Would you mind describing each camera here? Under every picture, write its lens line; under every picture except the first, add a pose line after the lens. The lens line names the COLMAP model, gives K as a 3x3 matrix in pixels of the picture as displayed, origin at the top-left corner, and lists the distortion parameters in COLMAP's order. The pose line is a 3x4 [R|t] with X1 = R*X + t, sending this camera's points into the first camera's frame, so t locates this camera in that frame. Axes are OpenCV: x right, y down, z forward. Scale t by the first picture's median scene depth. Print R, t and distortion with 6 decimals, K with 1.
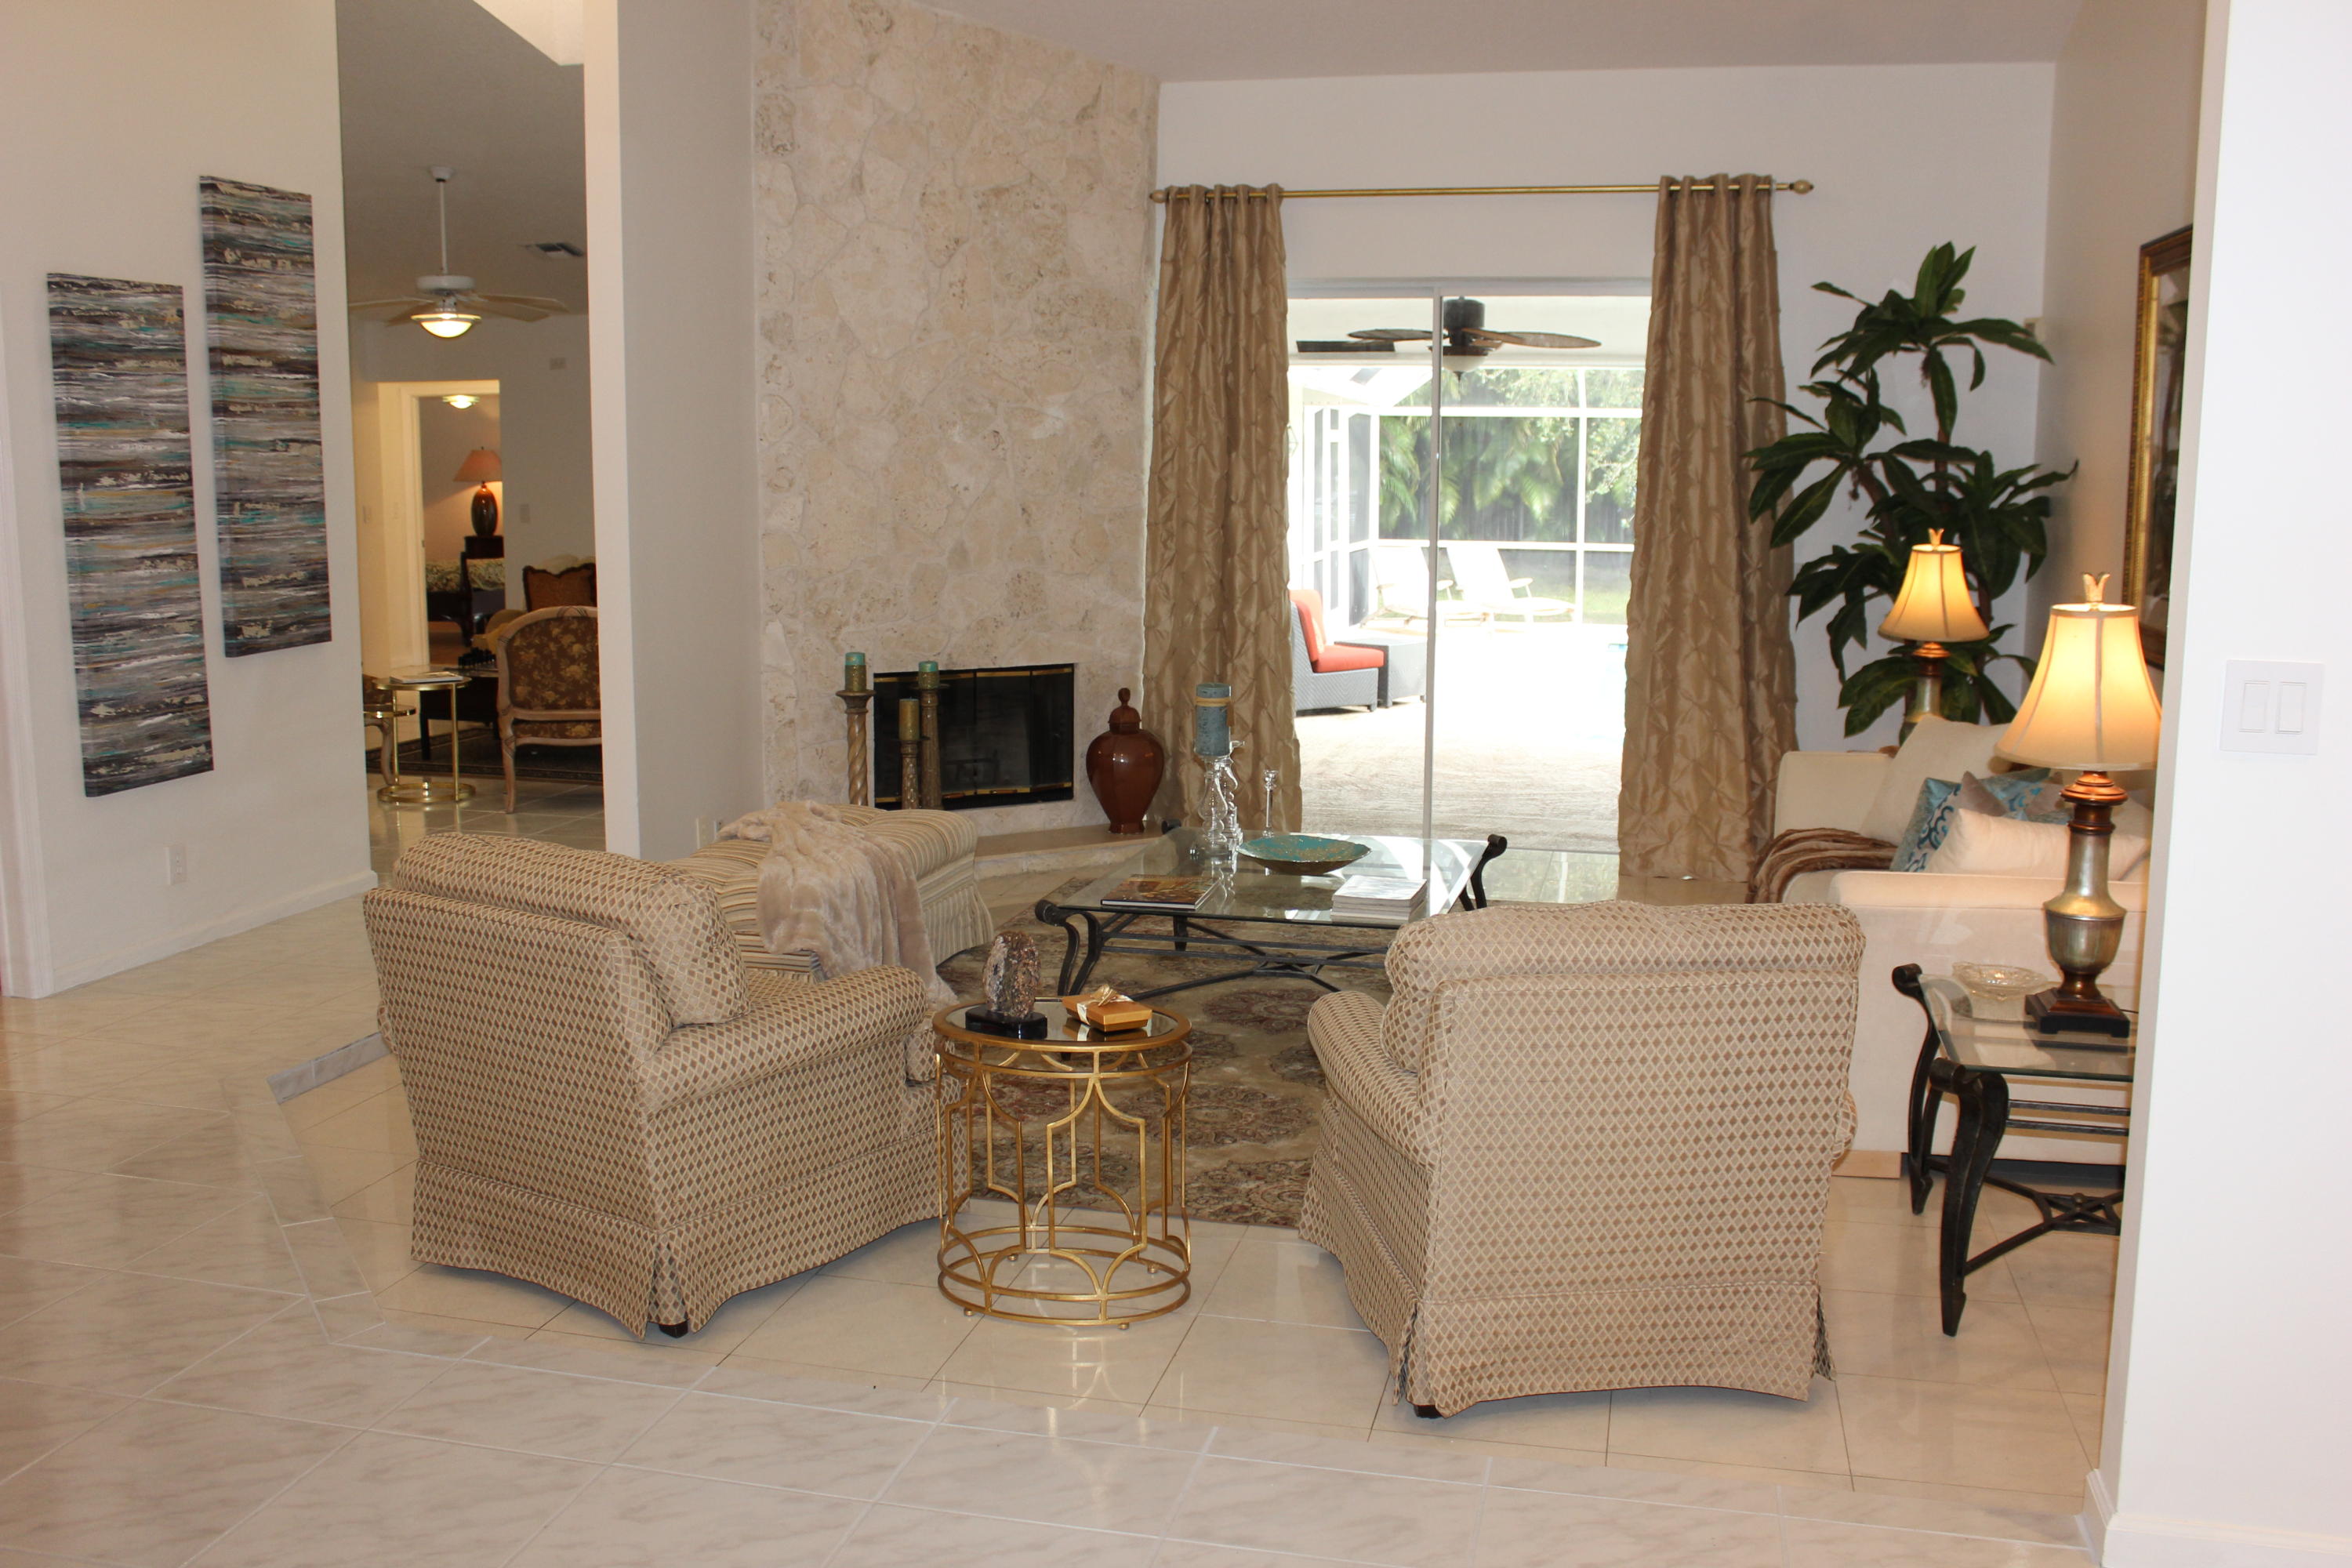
lens RADIAL K [[1952.1, 0, 1174.5], [0, 1952.1, 755.8], [0, 0, 1]] dist [-0.174233, 0.148741]
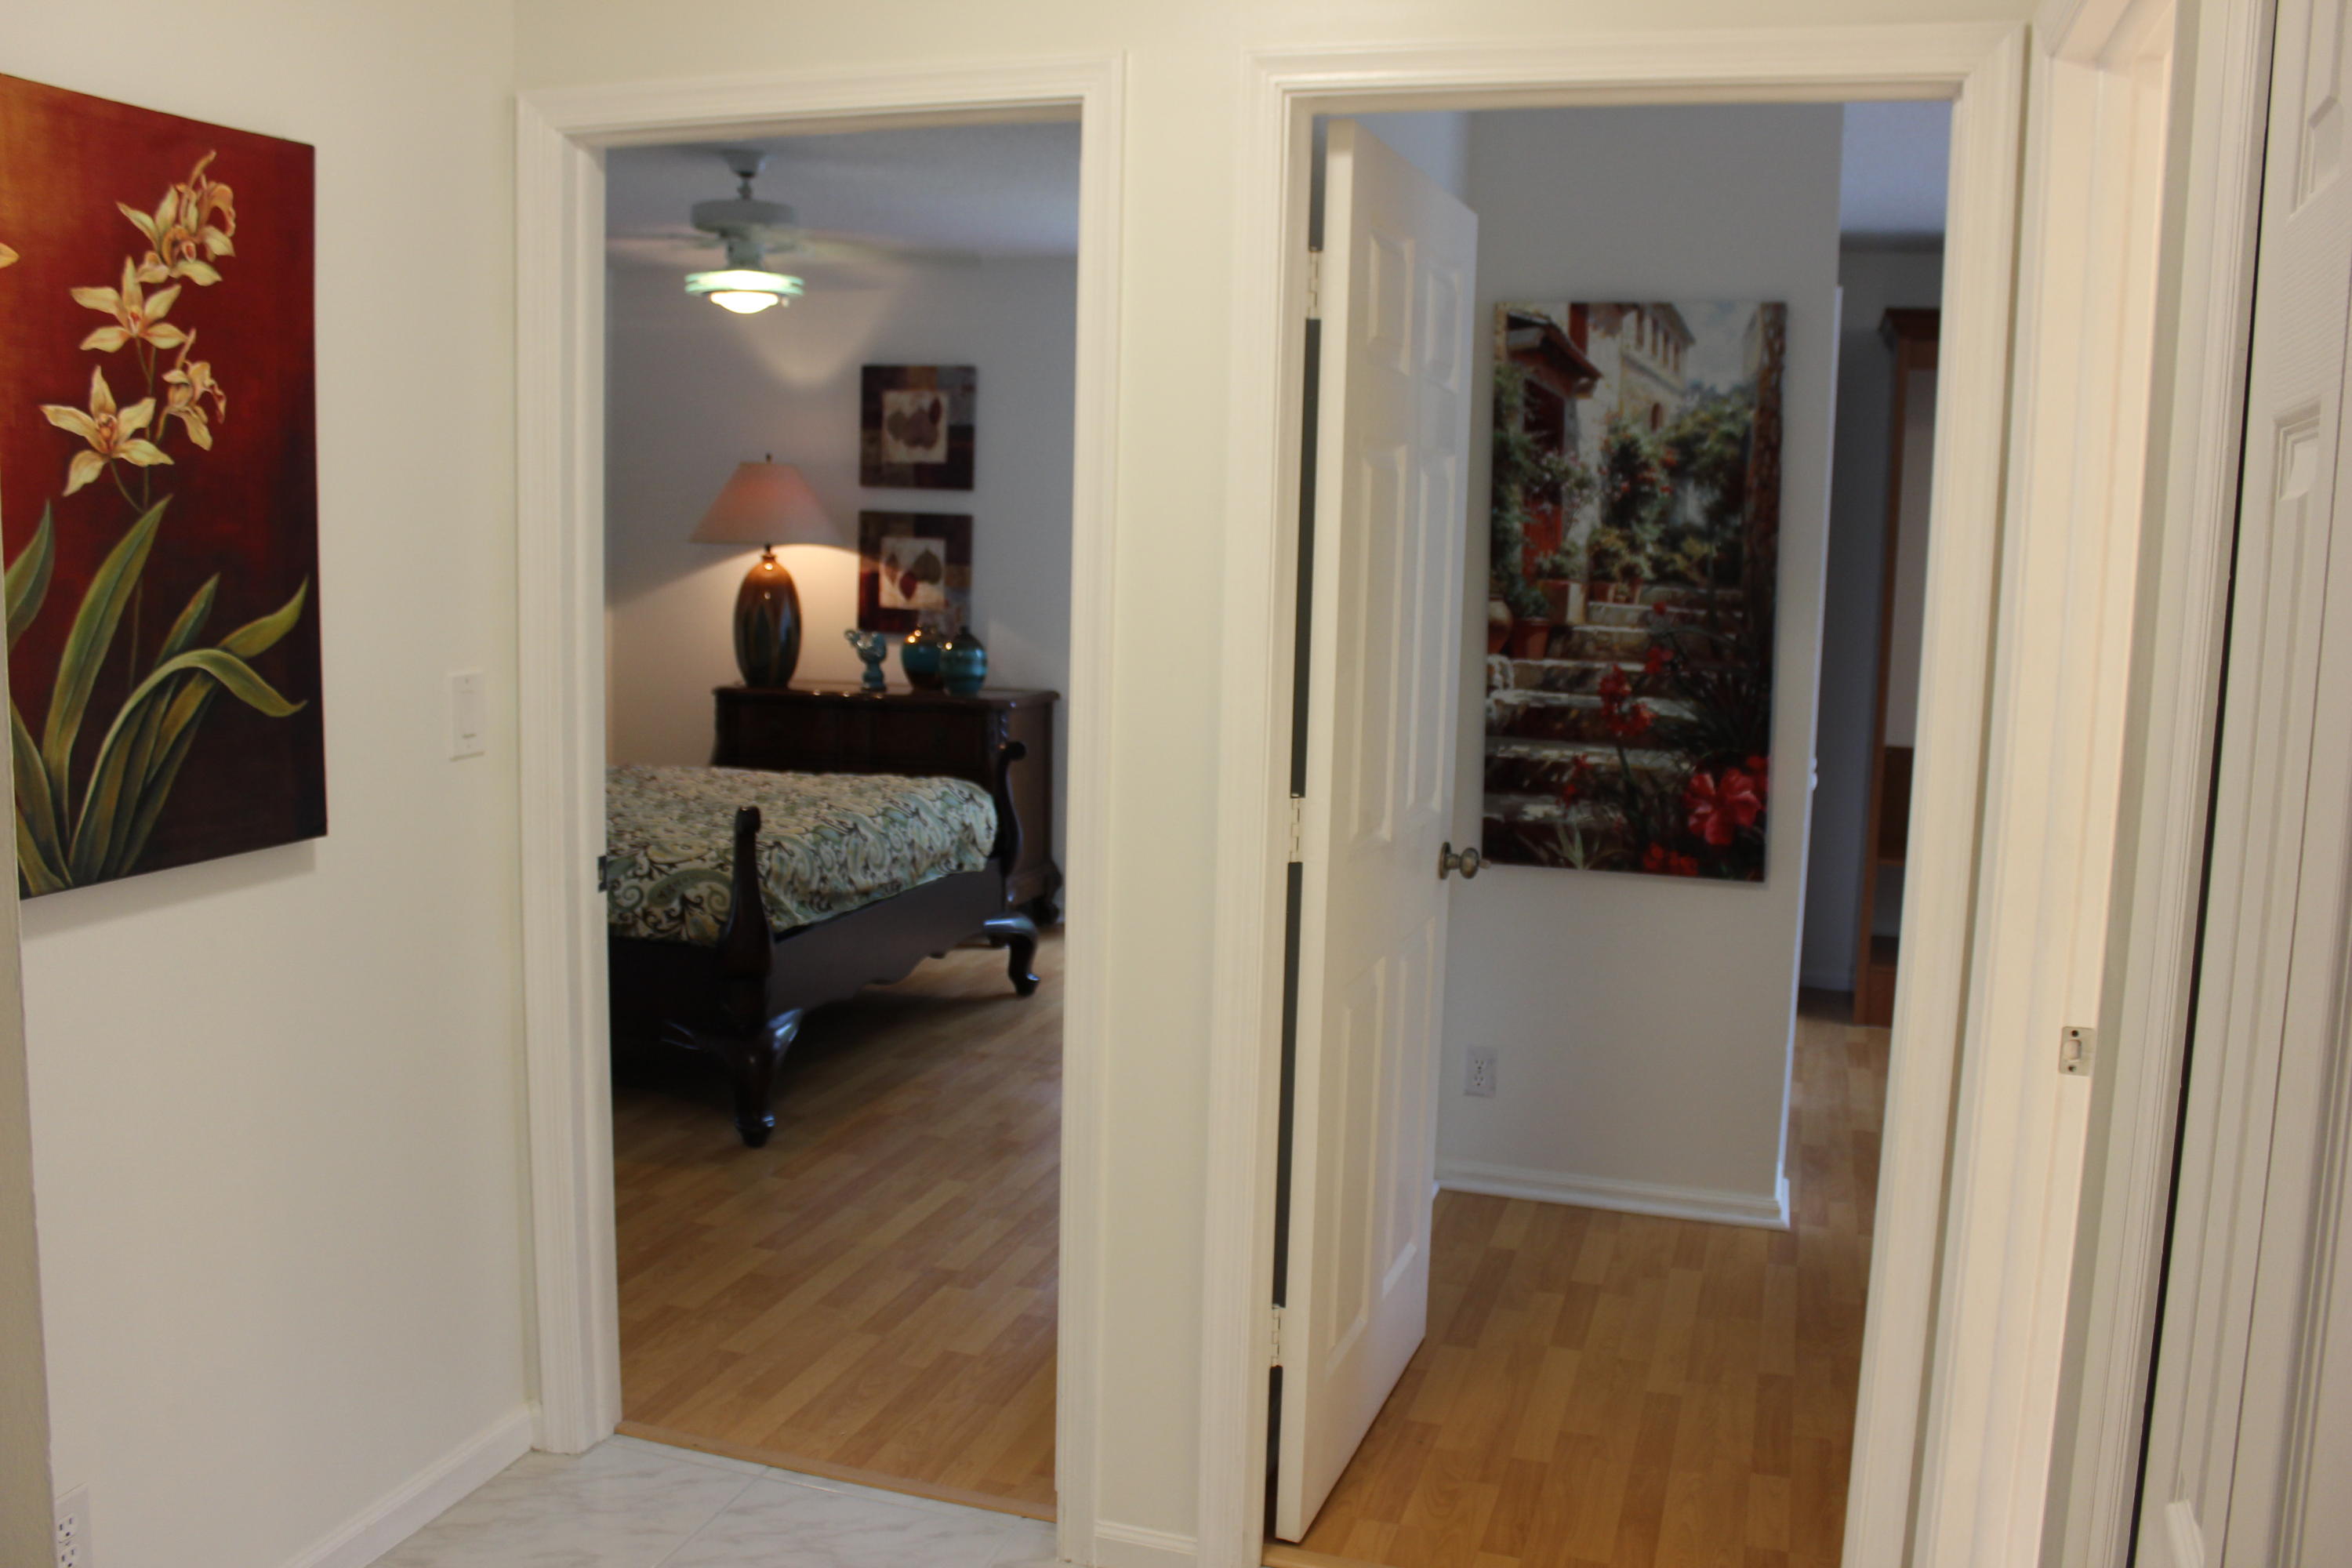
lens RADIAL K [[1952.1, 0, 1174.5], [0, 1952.1, 755.8], [0, 0, 1]] dist [-0.174233, 0.148741]
pose [[0.995681, 0.032977, -0.086783, -0.538658], [-0.035486, 0.998991, -0.027529, -0.204629], [0.085787, 0.030489, 0.995847, 1.361895]]
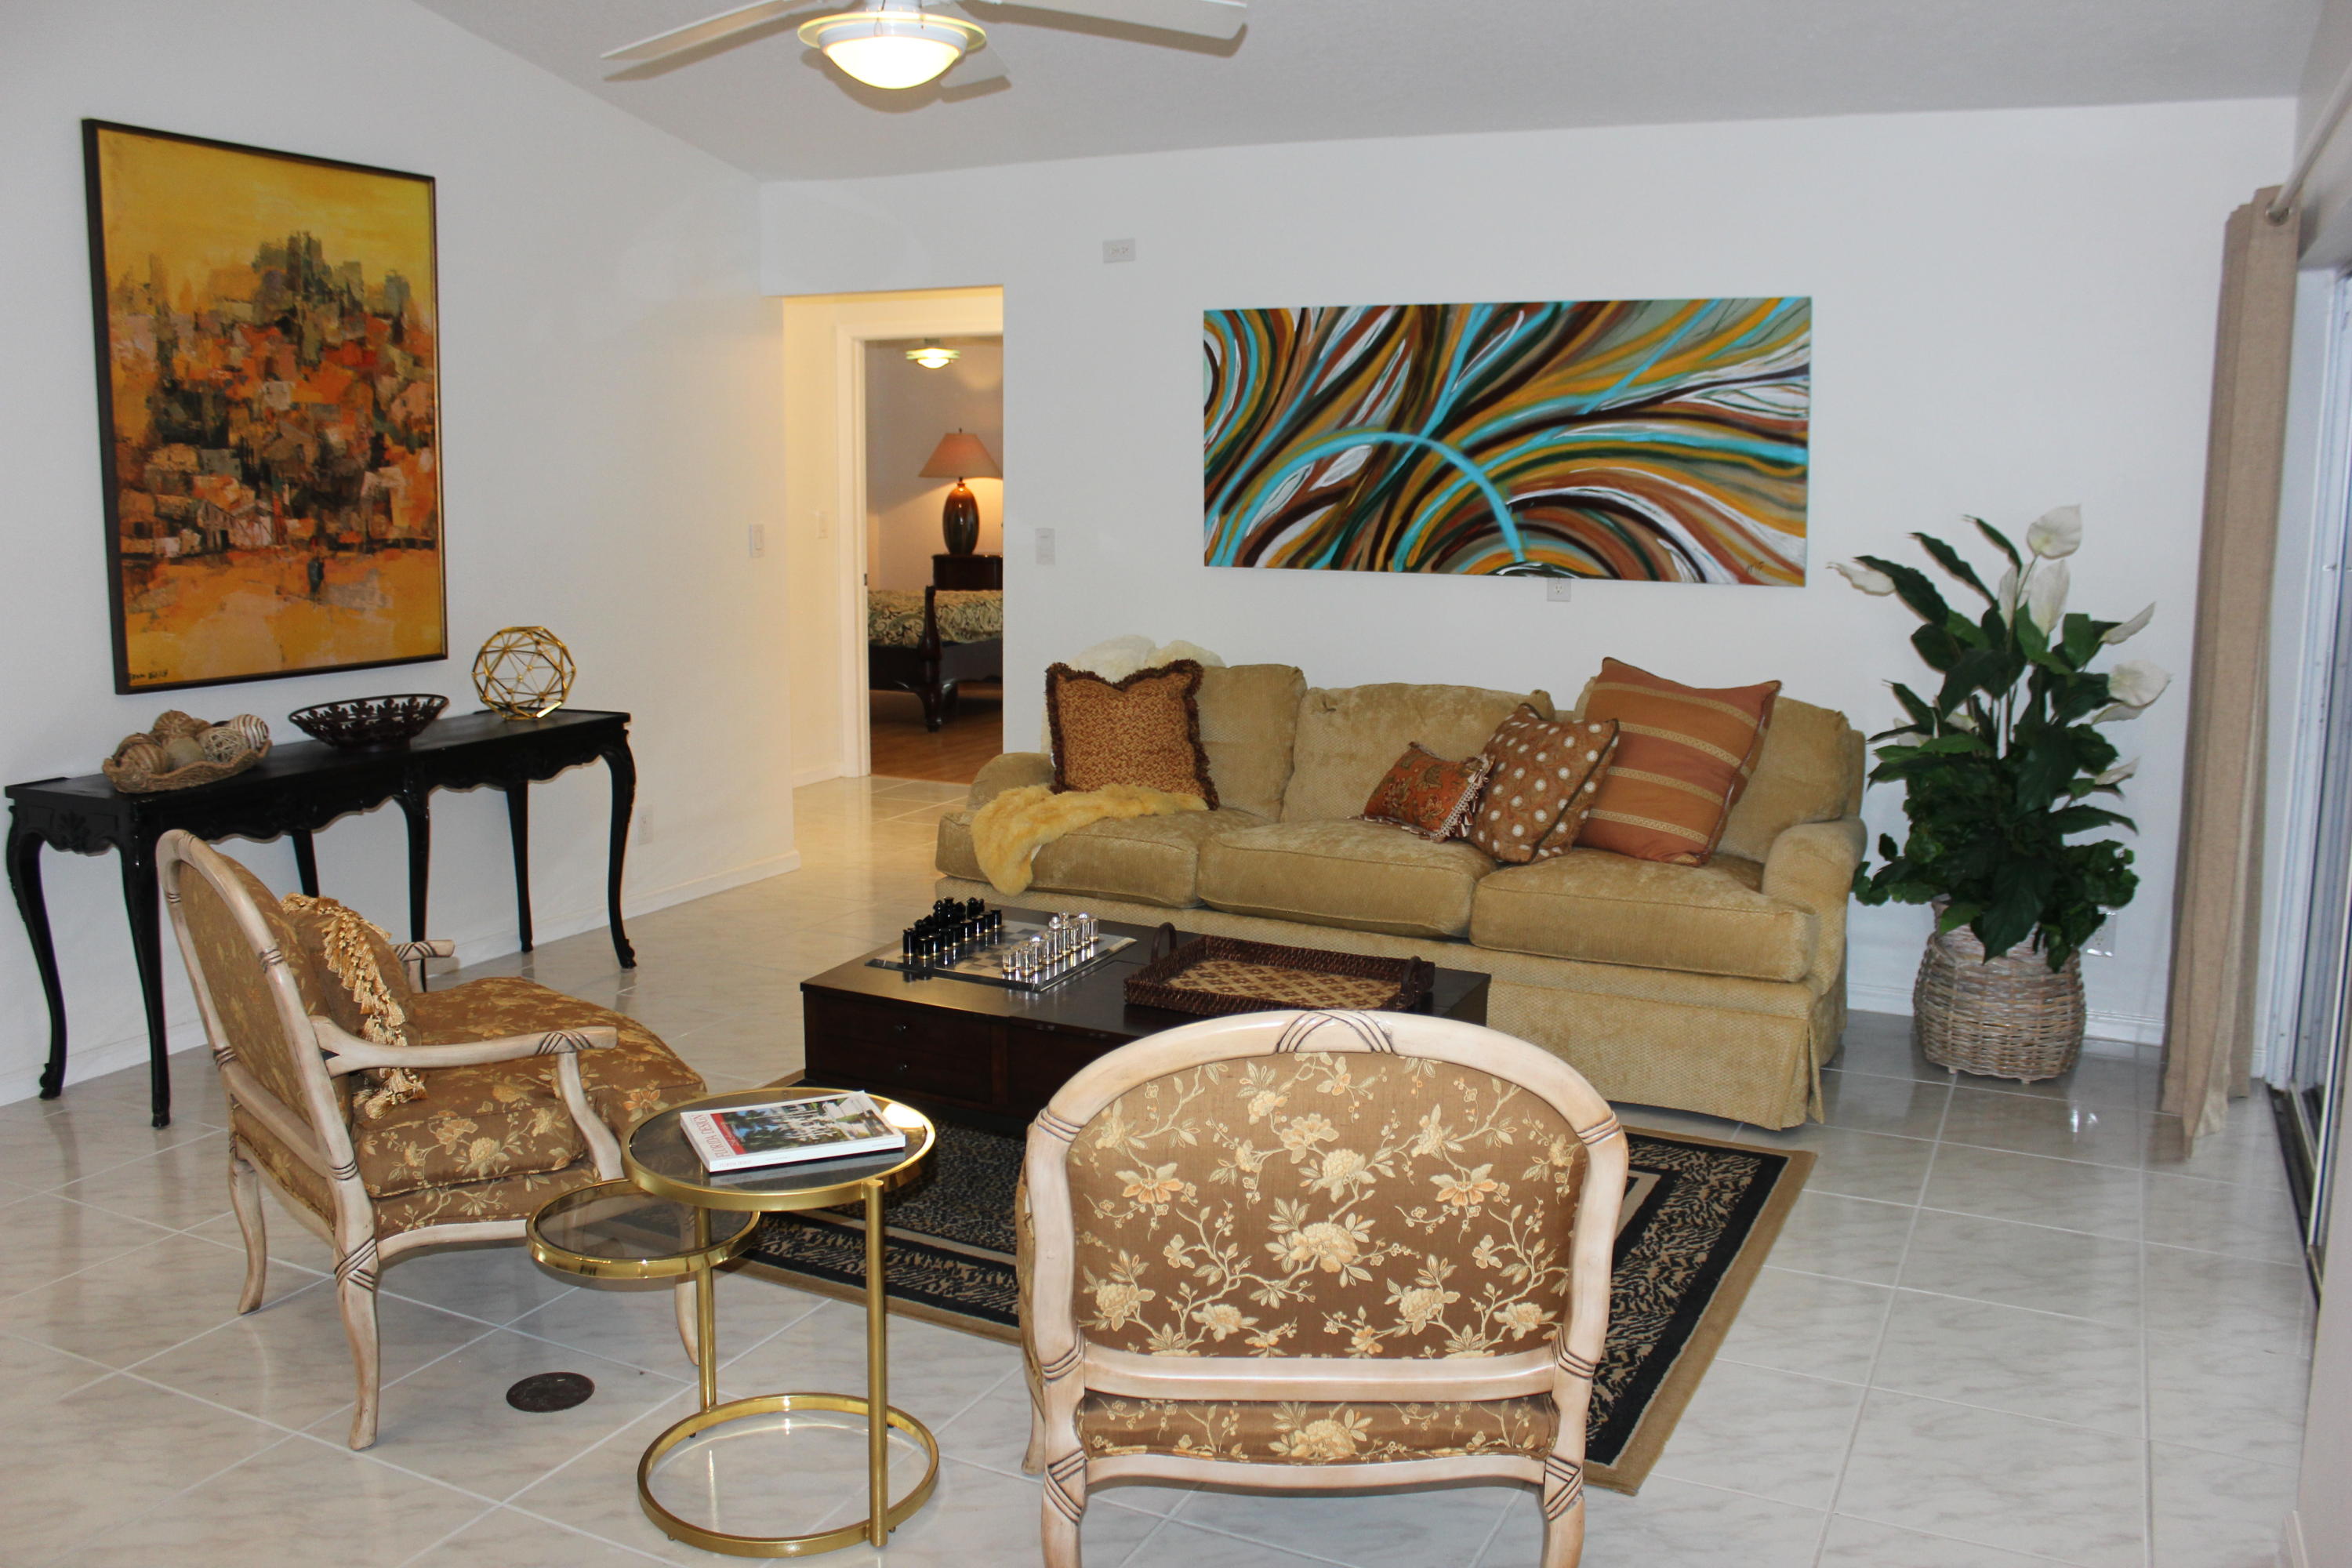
lens RADIAL K [[1952.1, 0, 1174.5], [0, 1952.1, 755.8], [0, 0, 1]] dist [-0.174233, 0.148741]
pose [[0.972998, 0.037053, -0.227822, -0.260621], [-0.036854, 0.999307, 0.005131, -0.104431], [0.227854, 0.003404, 0.973689, 0.703609]]
